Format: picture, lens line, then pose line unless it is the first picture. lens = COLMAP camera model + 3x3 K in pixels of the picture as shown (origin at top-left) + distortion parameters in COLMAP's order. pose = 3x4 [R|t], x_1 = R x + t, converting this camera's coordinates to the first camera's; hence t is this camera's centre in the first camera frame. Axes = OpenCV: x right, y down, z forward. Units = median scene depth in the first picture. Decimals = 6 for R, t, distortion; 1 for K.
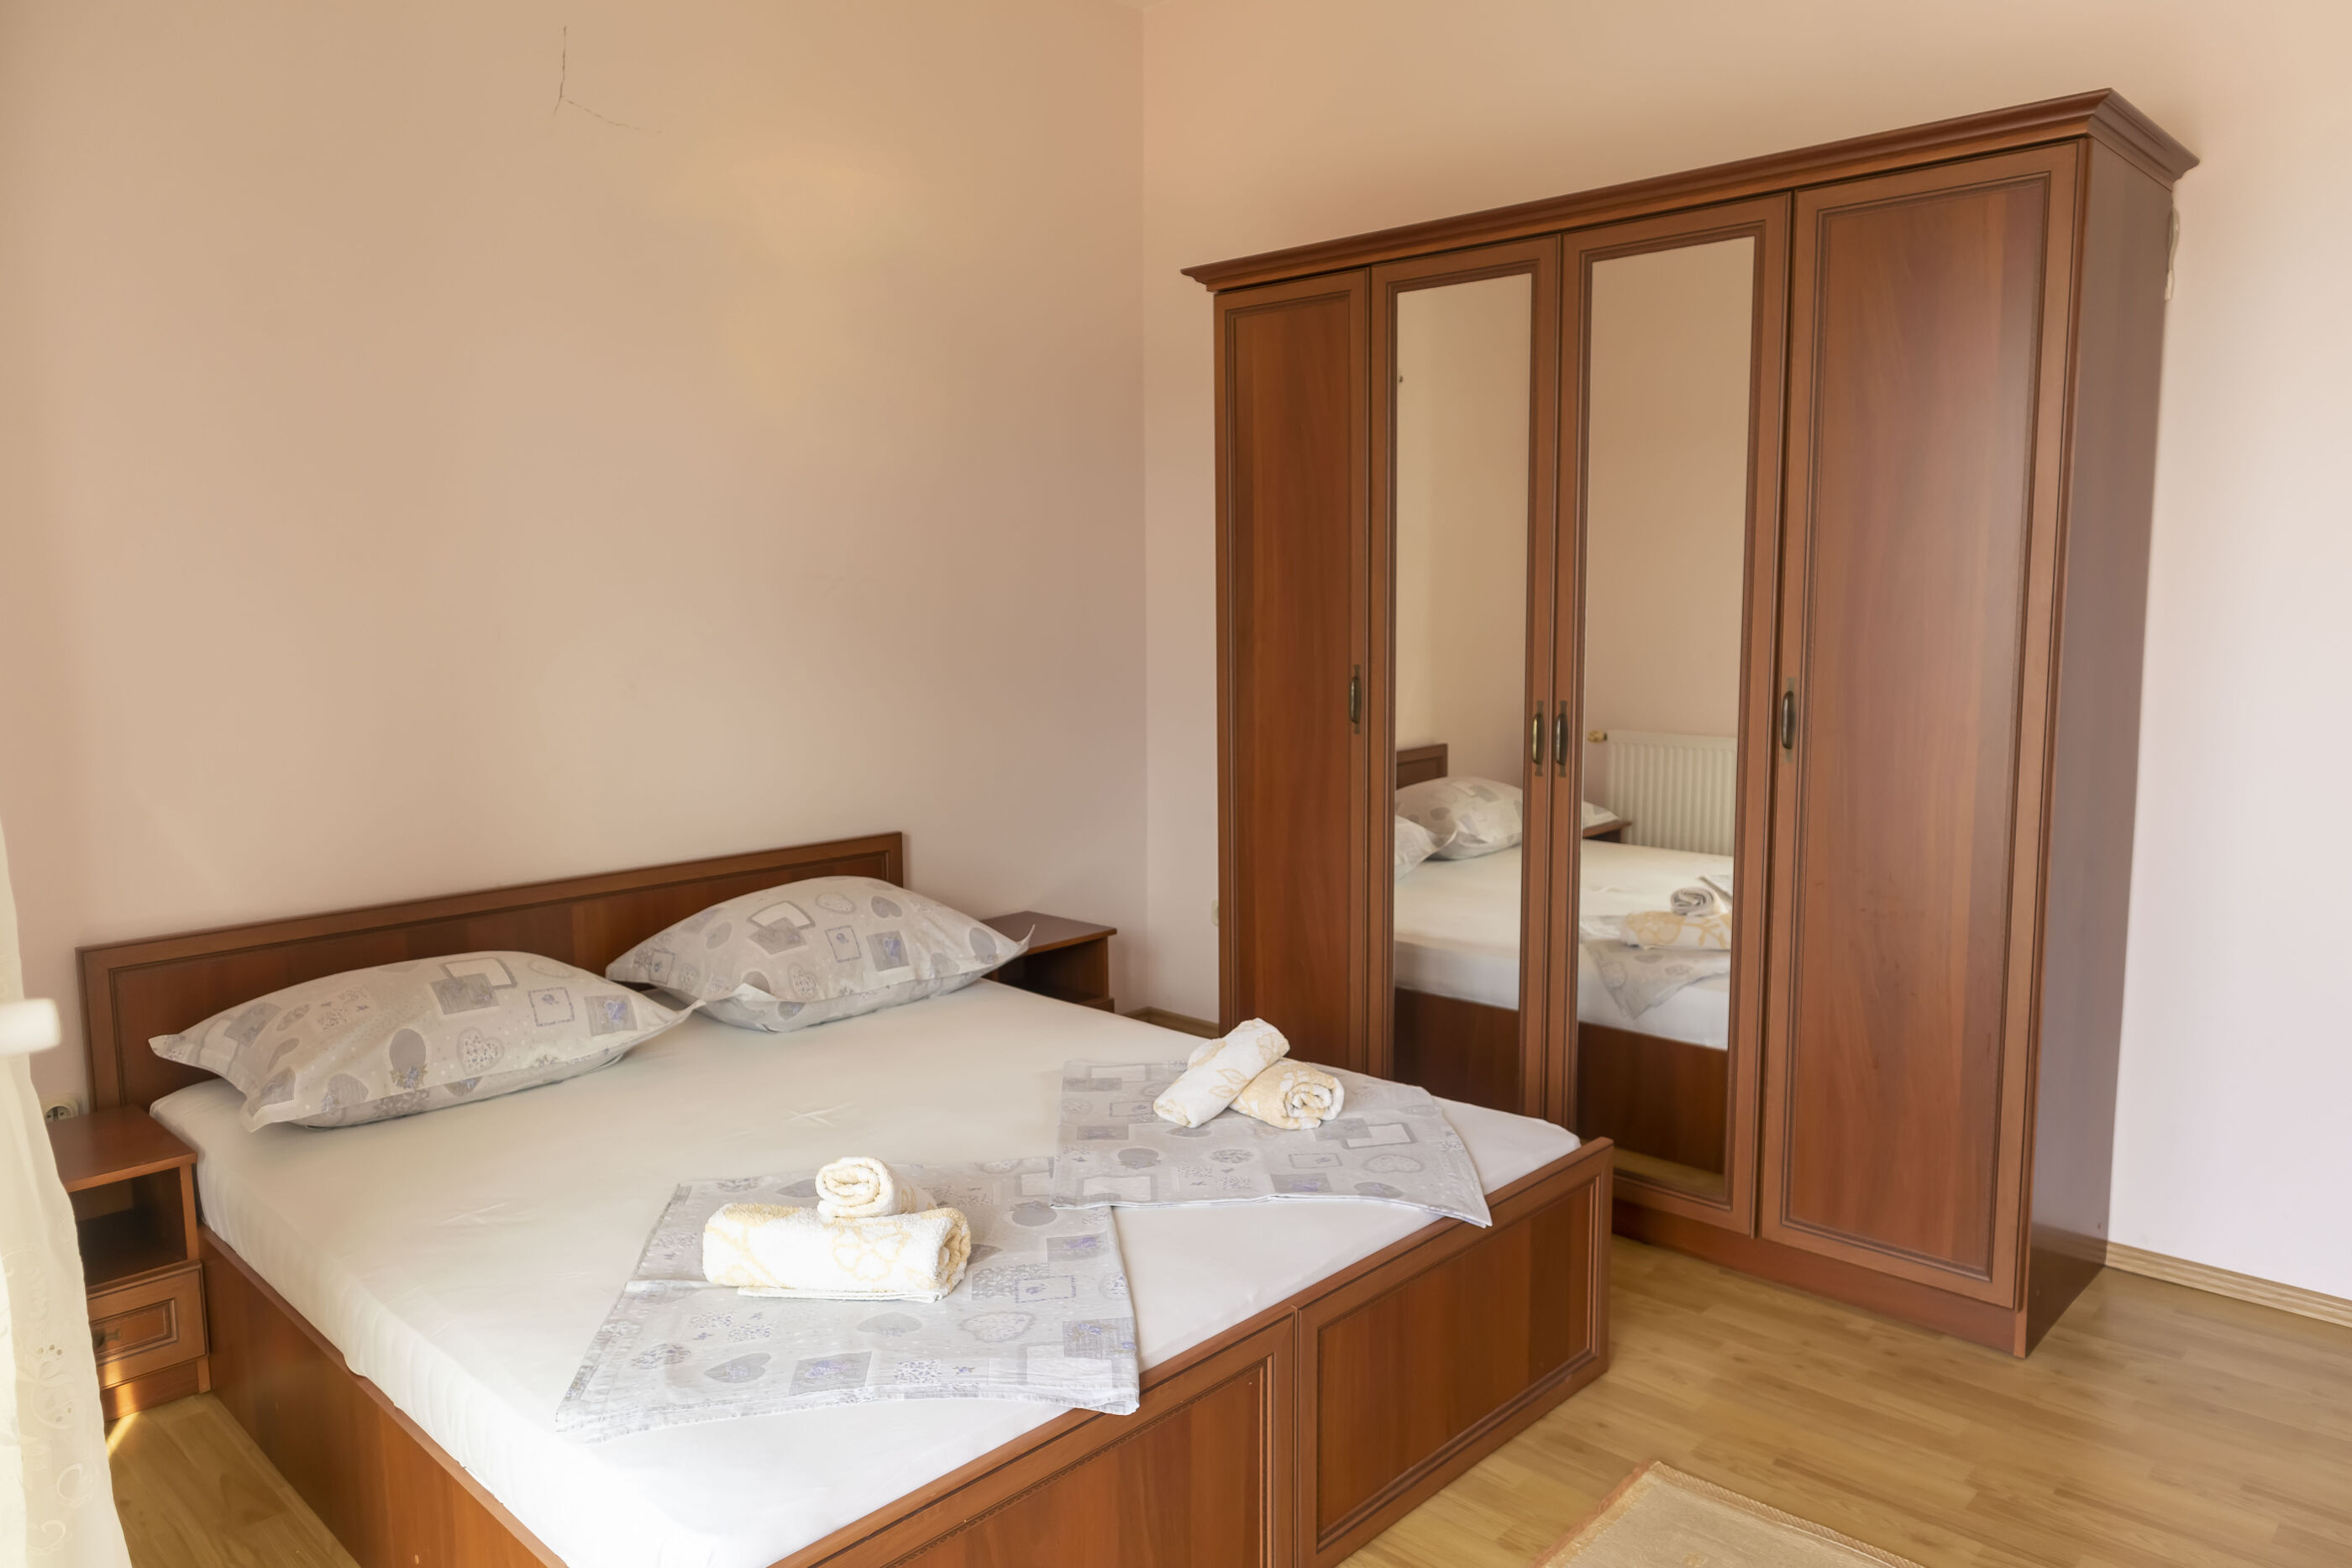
lens RADIAL K [[1583.2, 0, 1183.2], [0, 1583.2, 784.5], [0, 0, 1]] dist [-0.008008, -0.001245]
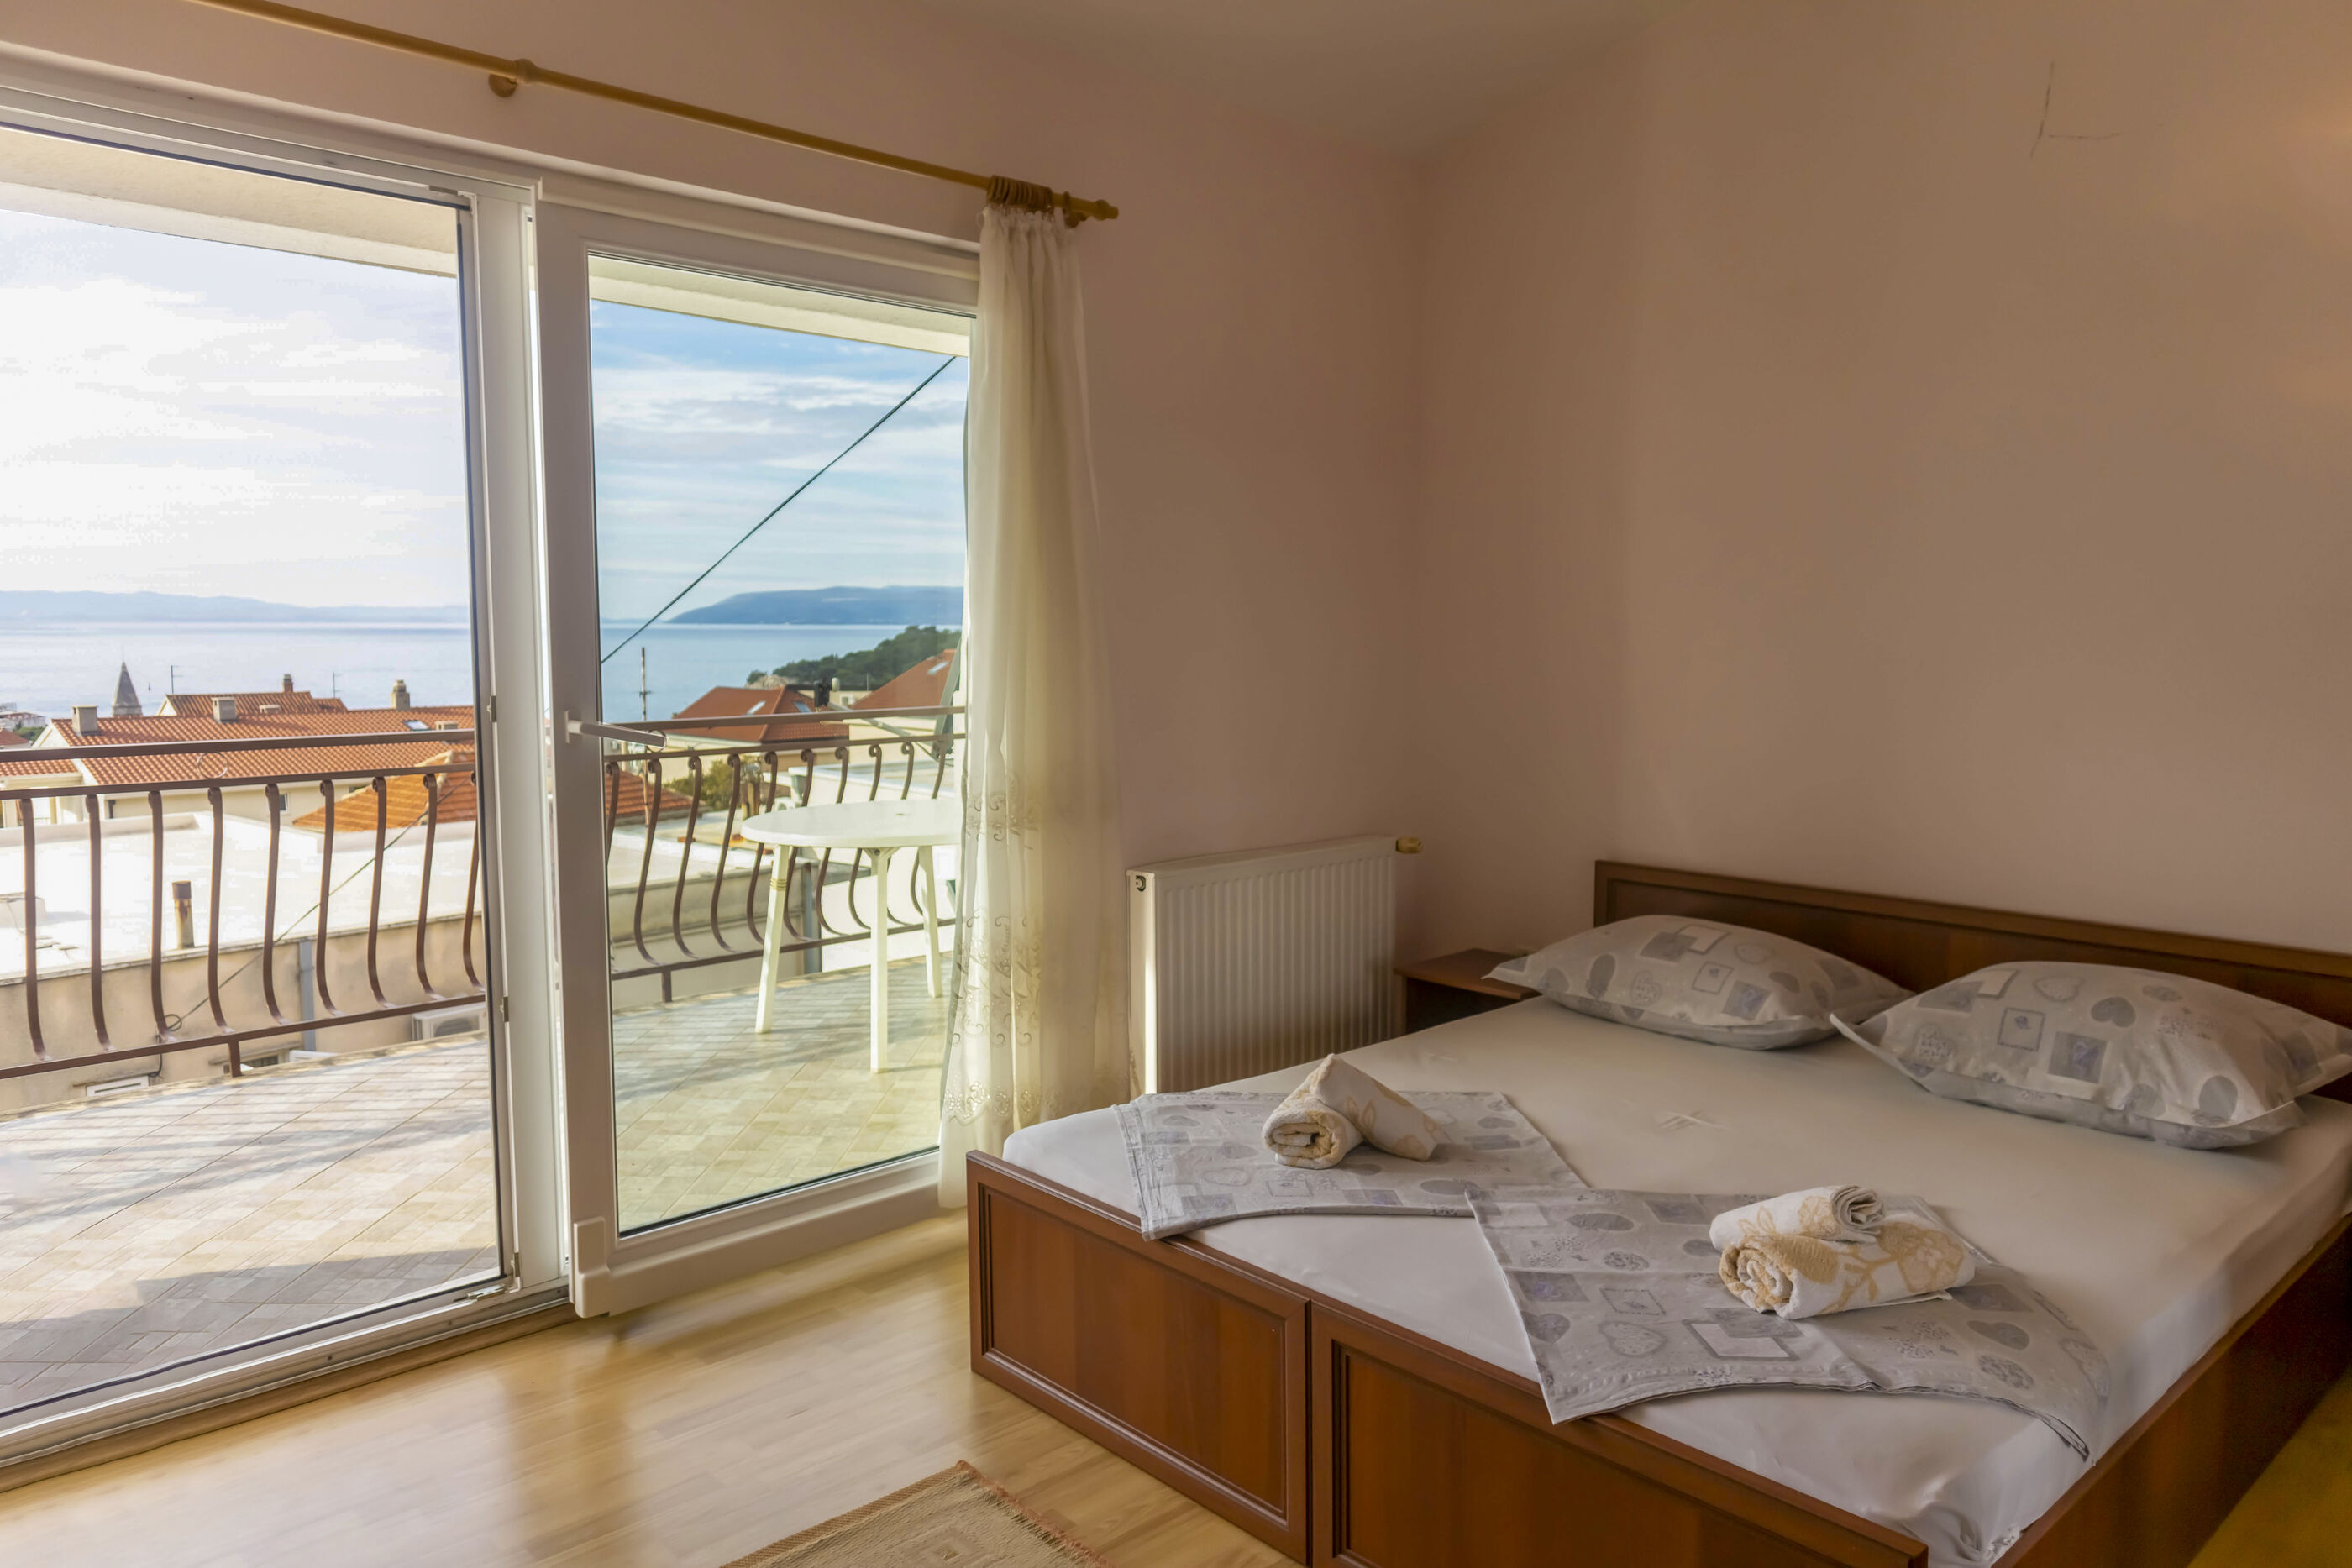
lens RADIAL K [[1583.2, 0, 1183.2], [0, 1583.2, 784.5], [0, 0, 1]] dist [-0.008008, -0.001245]
pose [[-0.078156, 0.108657, -0.991002, 0.835094], [-0.119791, 0.985817, 0.117536, -0.099736], [0.989718, 0.127899, -0.064032, 0.706403]]
